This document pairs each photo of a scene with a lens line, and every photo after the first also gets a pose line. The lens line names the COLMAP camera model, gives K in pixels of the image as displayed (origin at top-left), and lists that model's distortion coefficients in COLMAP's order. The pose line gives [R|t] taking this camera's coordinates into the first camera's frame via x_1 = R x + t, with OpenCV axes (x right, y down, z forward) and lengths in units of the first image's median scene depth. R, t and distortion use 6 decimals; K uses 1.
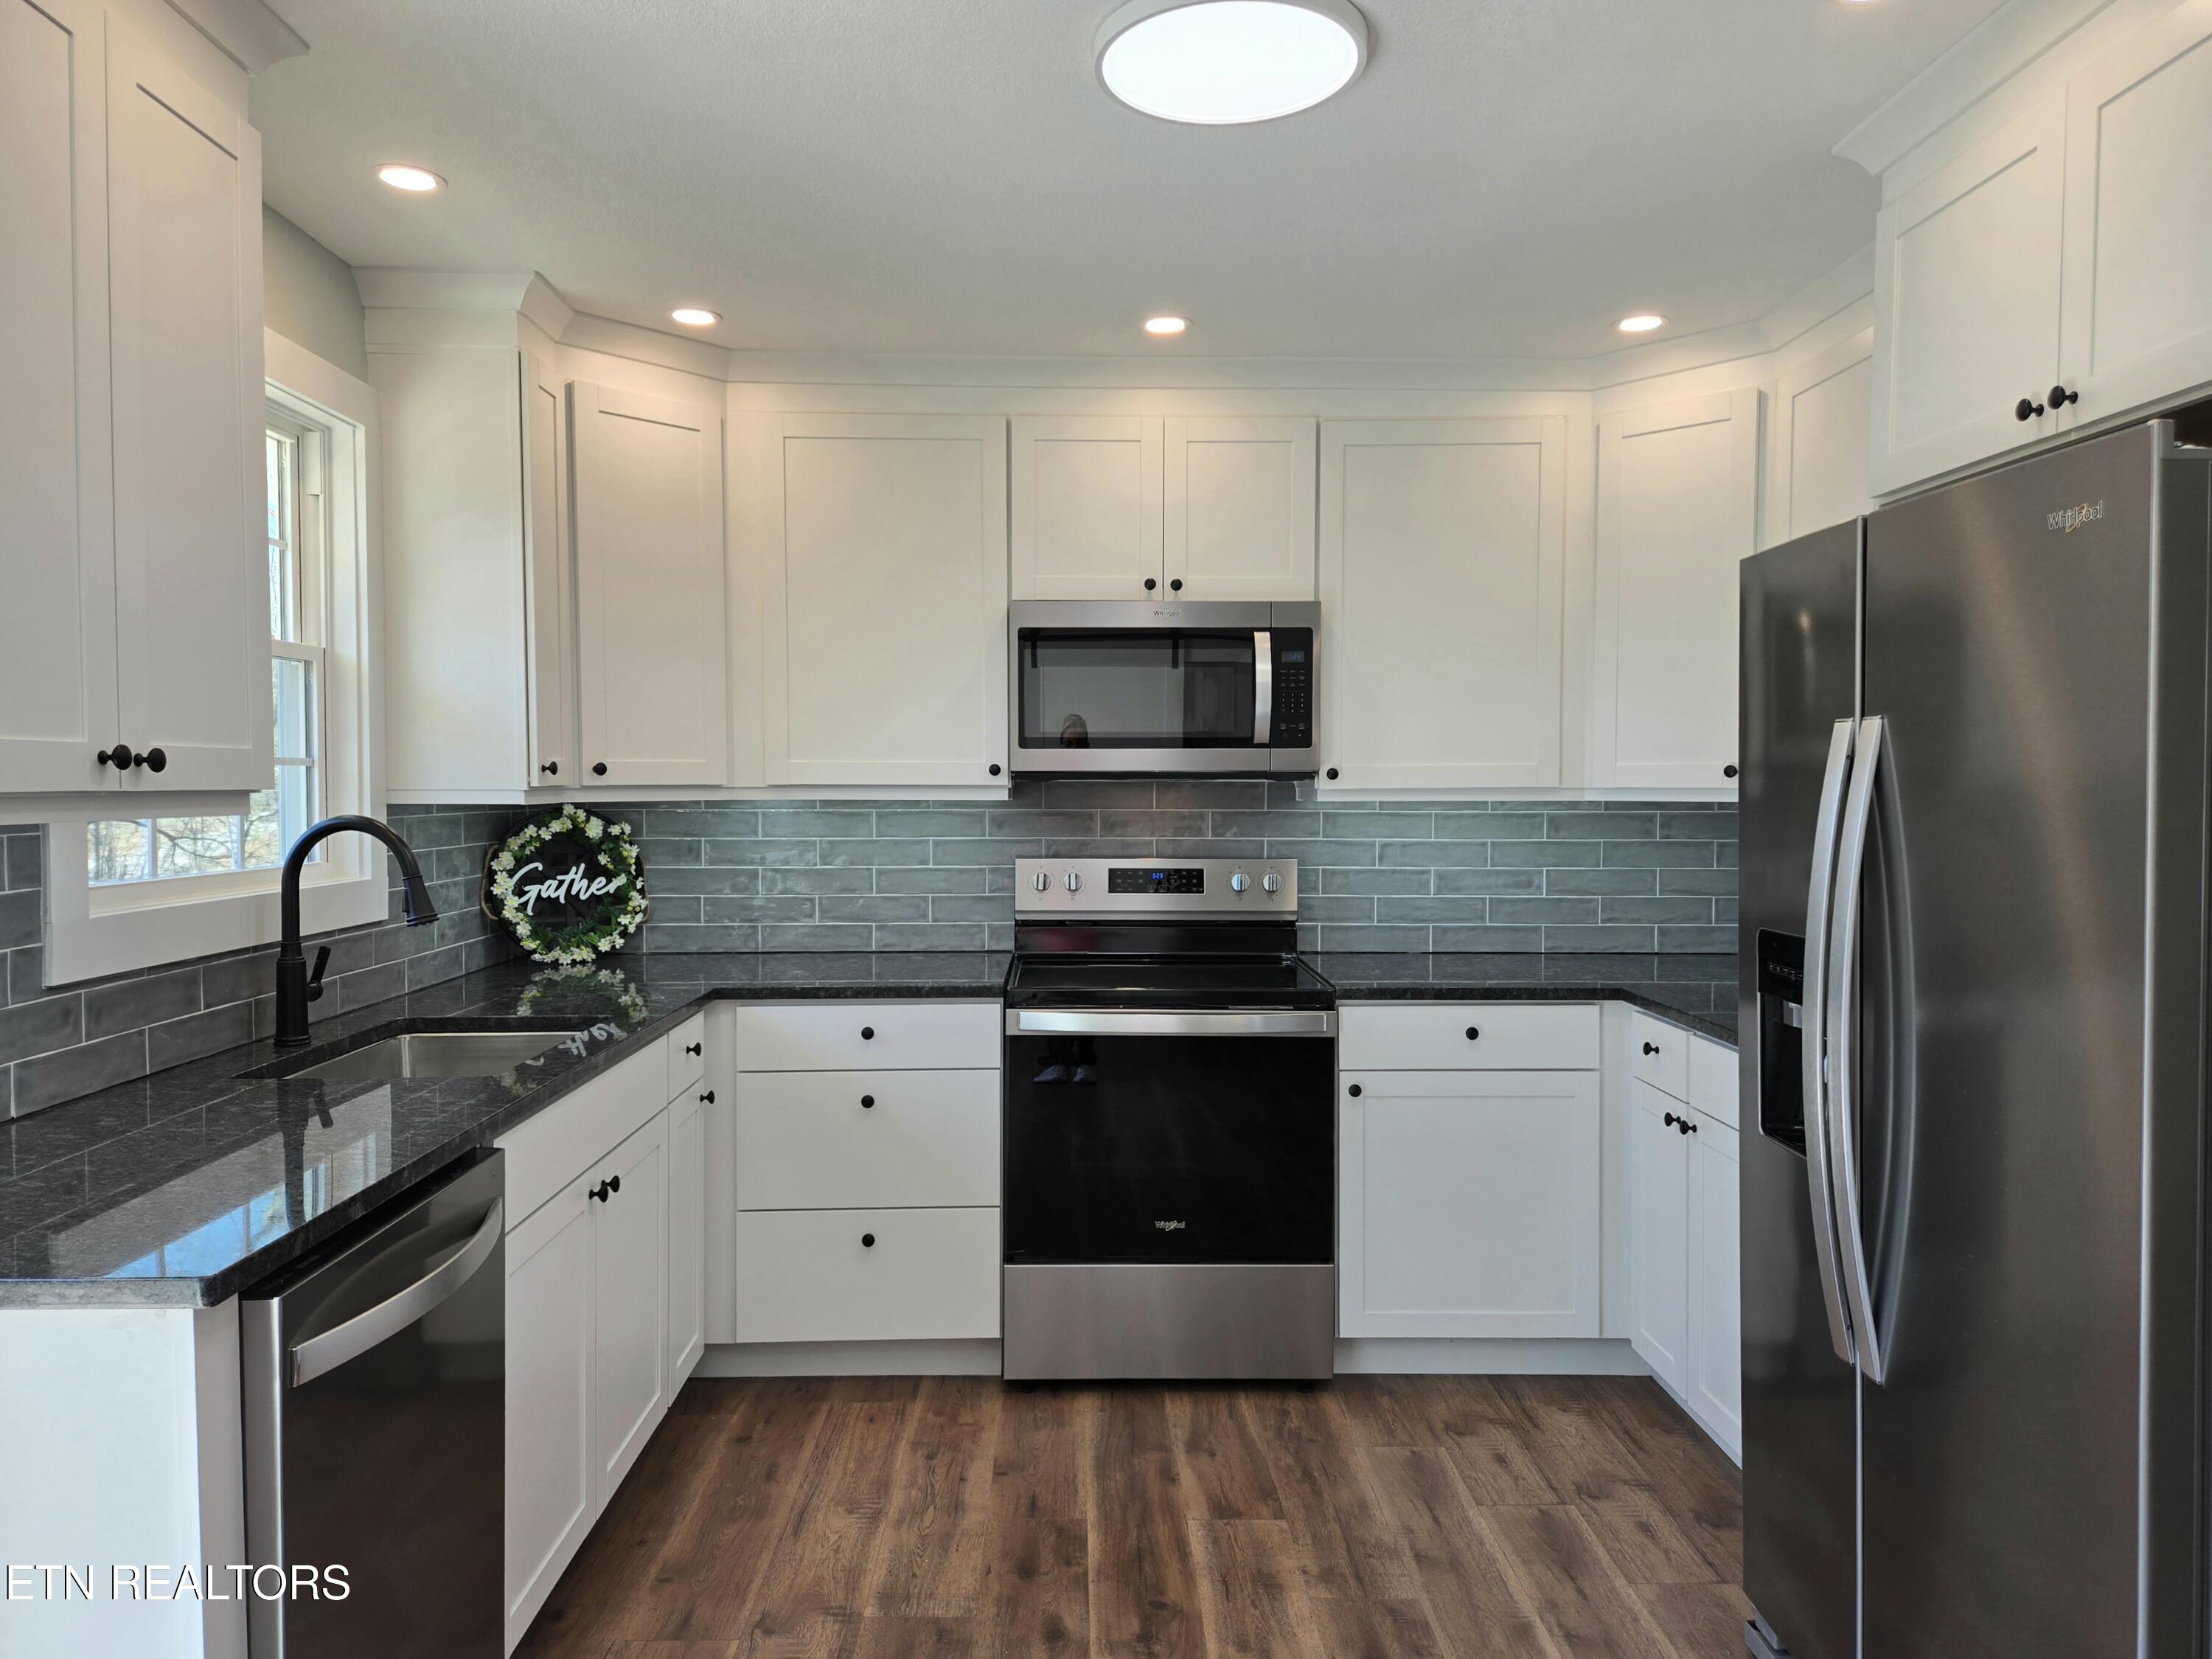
lens RADIAL K [[1463.6, 0, 1106.0], [0, 1463.6, 829.5], [0, 0, 1]] dist [0.083738, -0.076392]
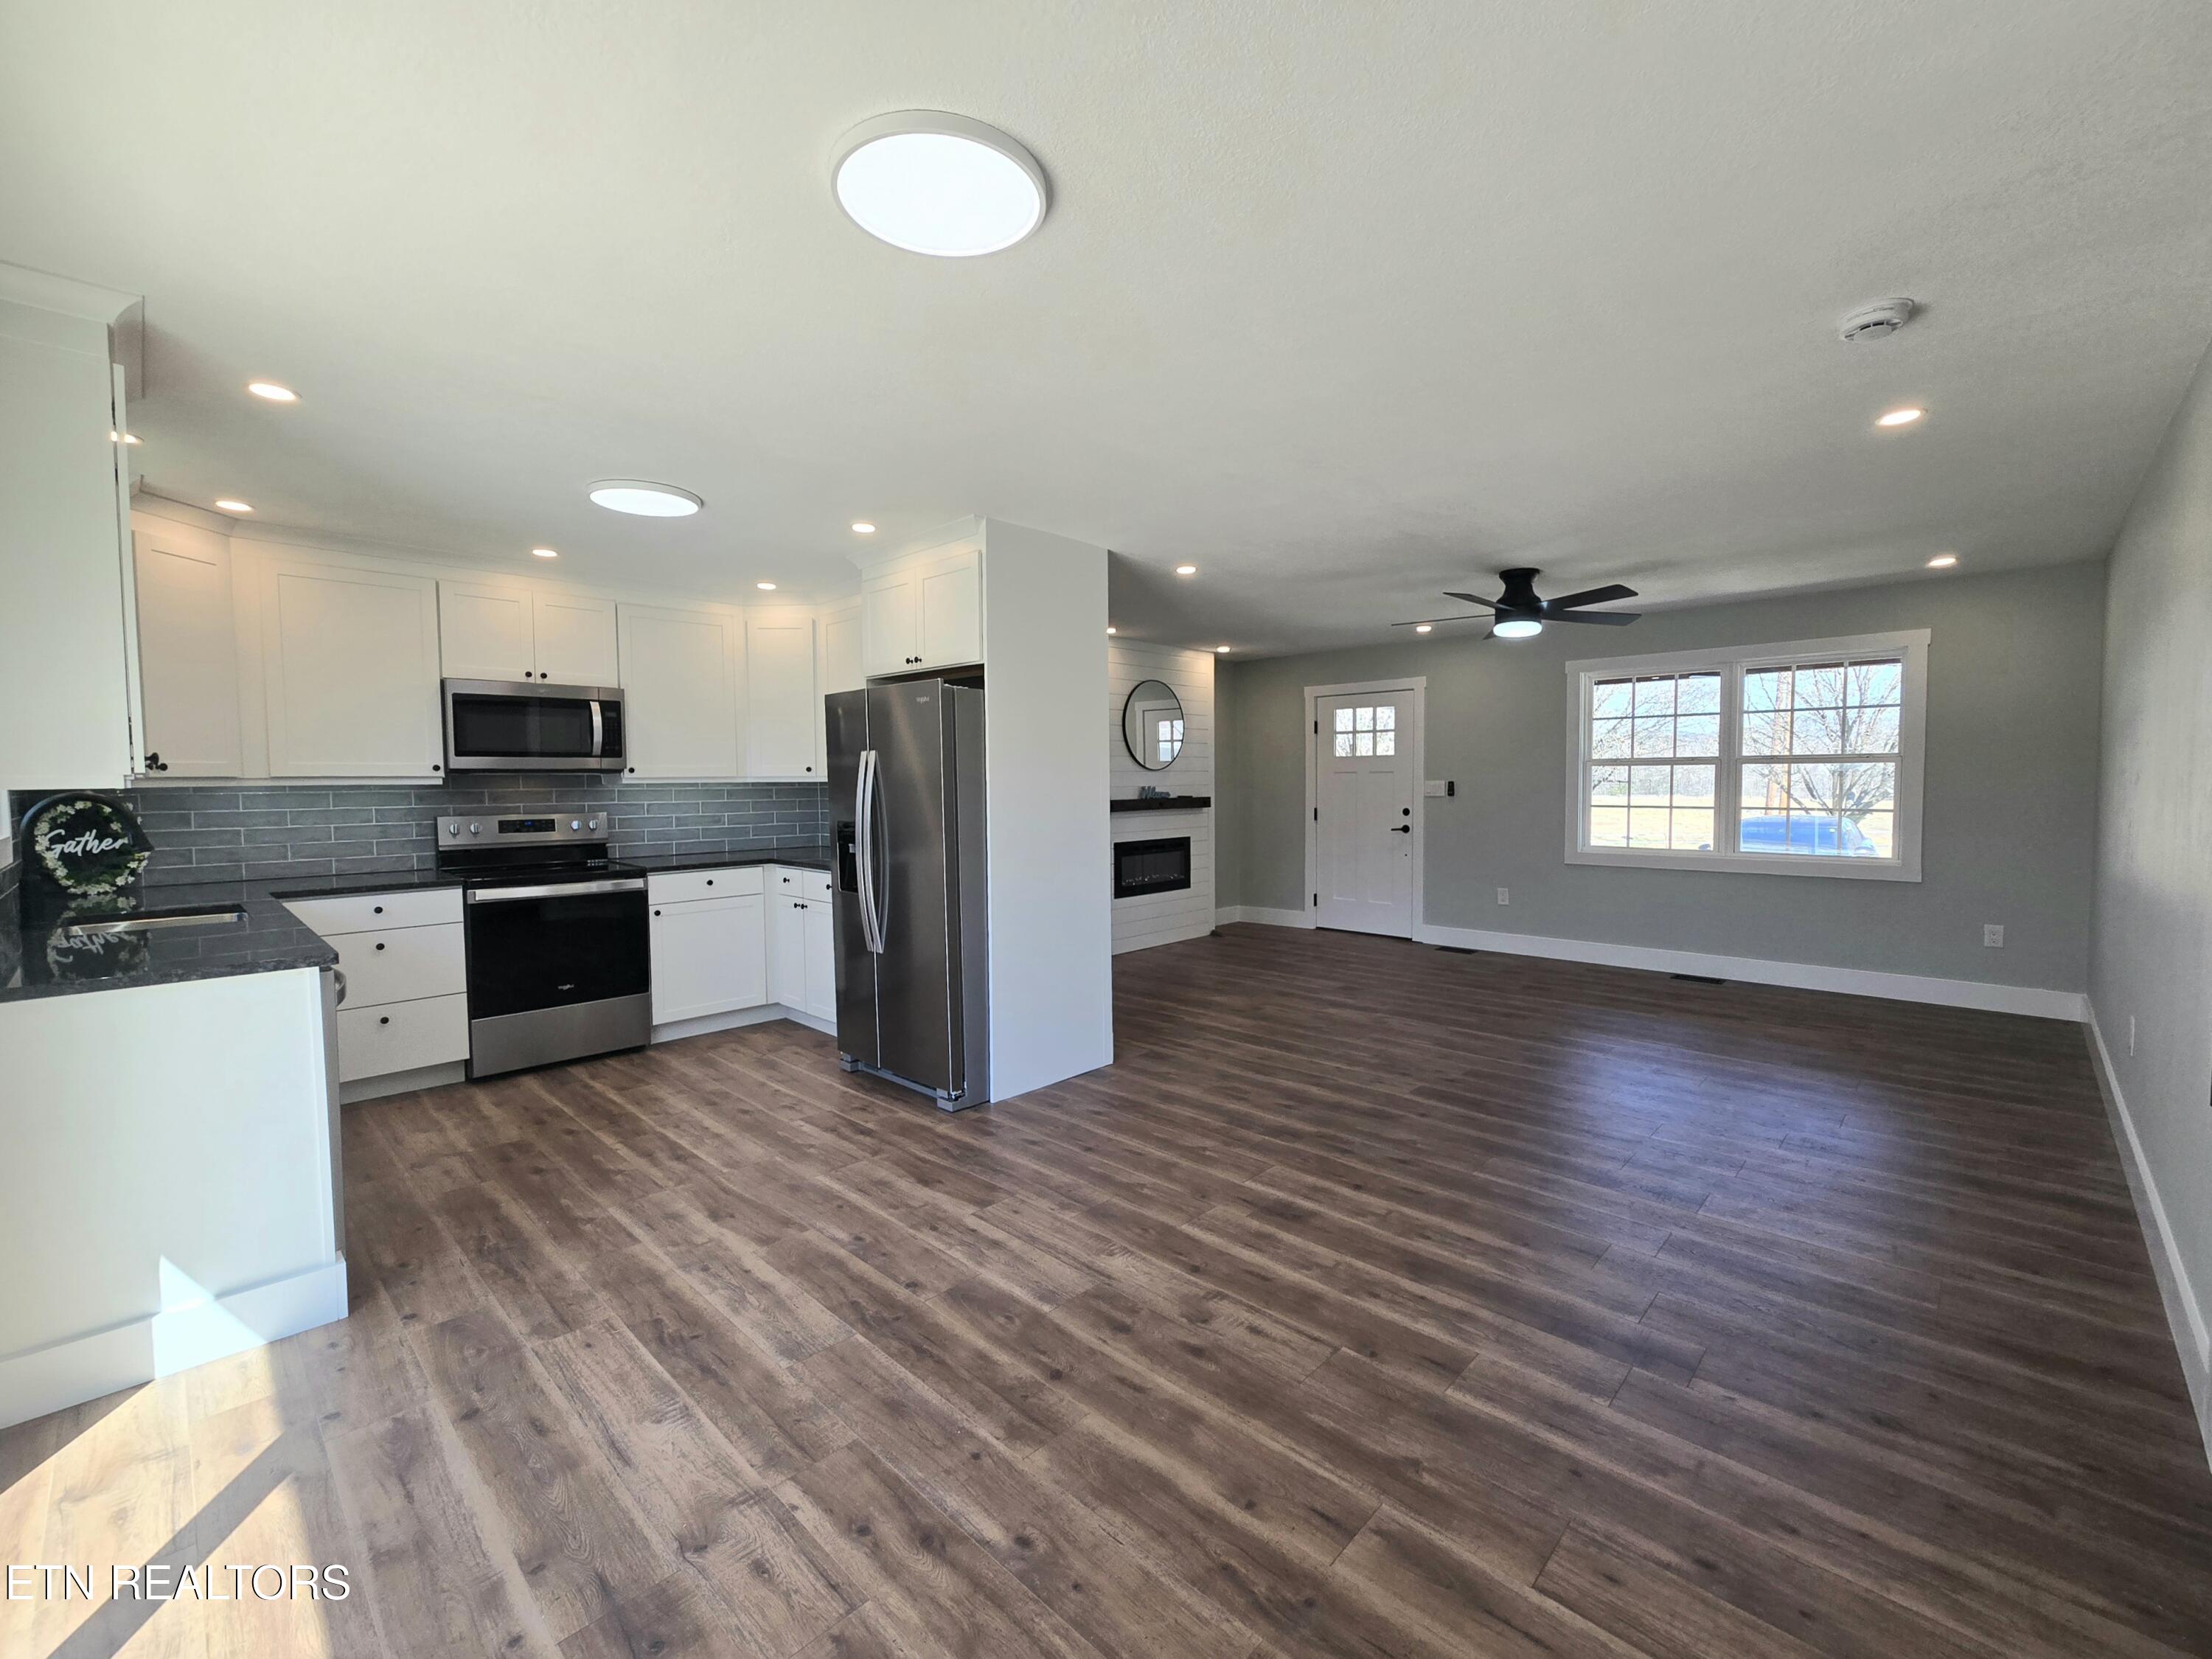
lens RADIAL K [[925.2, 0, 1128.6], [0, 925.2, 823.7], [0, 0, 1]] dist [-0.006043, 0.000112]
pose [[0.702154, -0.040997, 0.710844, -0.299951], [0.030864, 0.999155, 0.027138, 0.025957], [-0.711356, 0.002884, 0.702826, -0.459522]]
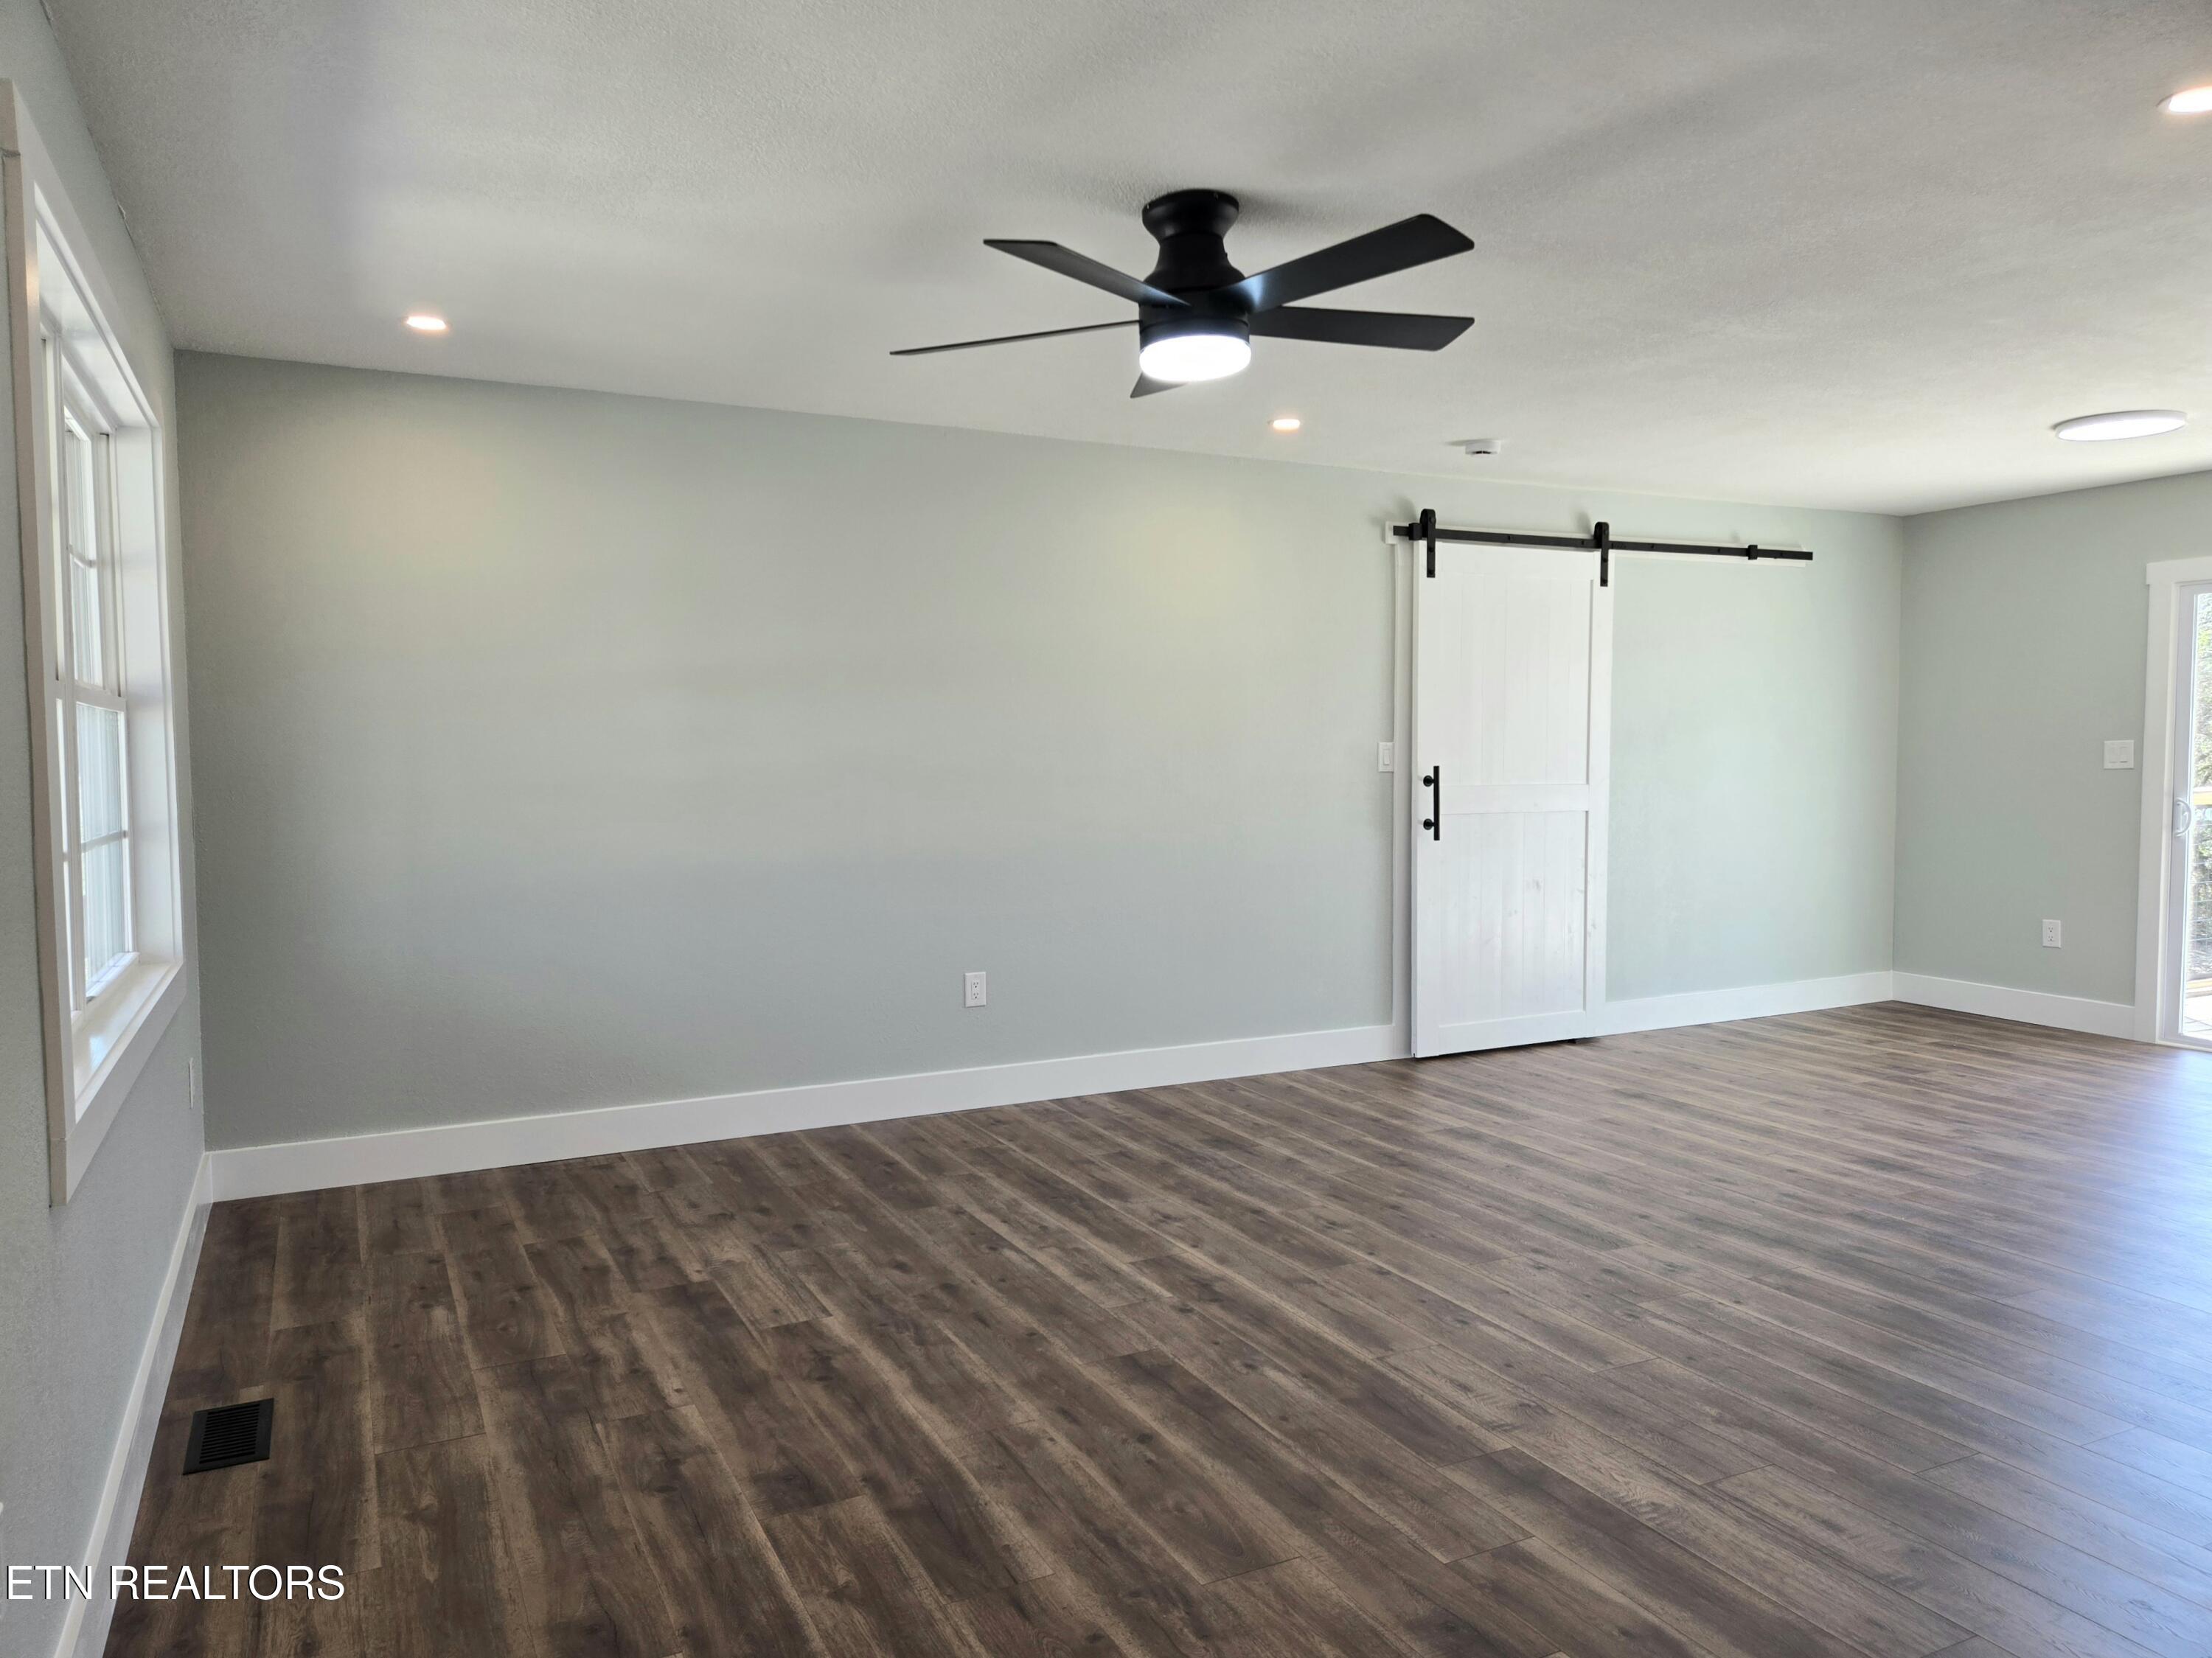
lens RADIAL K [[1506.4, 0, 1091.9], [0, 1506.4, 831.2], [0, 0, 1]] dist [0.089864, -0.093469]
pose [[-0.903614, 0.028862, -0.427375, 1.566220], [-0.008775, 0.996271, 0.085836, -0.008662], [0.428258, 0.081313, -0.899990, 0.914036]]
